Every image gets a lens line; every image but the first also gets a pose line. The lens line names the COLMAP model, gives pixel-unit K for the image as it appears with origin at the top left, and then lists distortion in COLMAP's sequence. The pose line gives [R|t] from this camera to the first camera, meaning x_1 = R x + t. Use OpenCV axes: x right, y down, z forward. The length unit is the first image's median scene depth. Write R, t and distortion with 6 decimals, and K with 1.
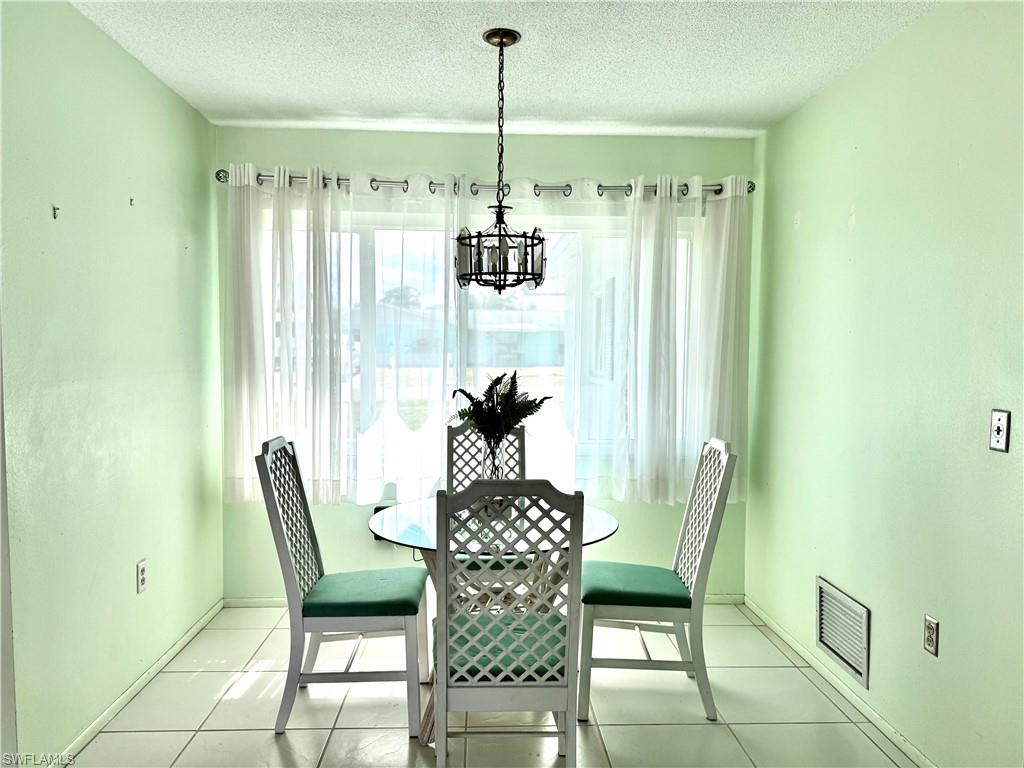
lens RADIAL K [[718.5, 0, 511.3], [0, 718.5, 385.4], [0, 0, 1]] dist [0.045640, -0.044498]
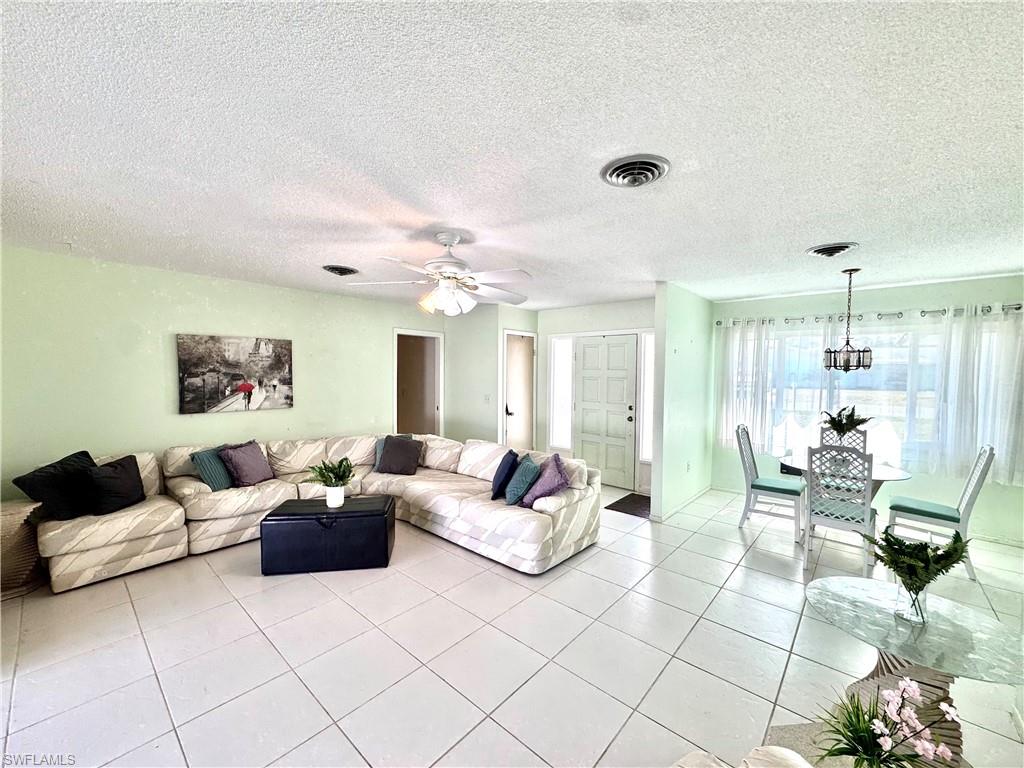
lens RADIAL K [[411.4, 0, 513.5], [0, 411.4, 387.3], [0, 0, 1]] dist [-0.002793, 0.001325]
pose [[0.723568, 0.029596, -0.689618, 0.124772], [-0.040663, 0.999173, 0.000216, -0.034970], [0.689054, 0.027886, 0.724173, -0.751594]]
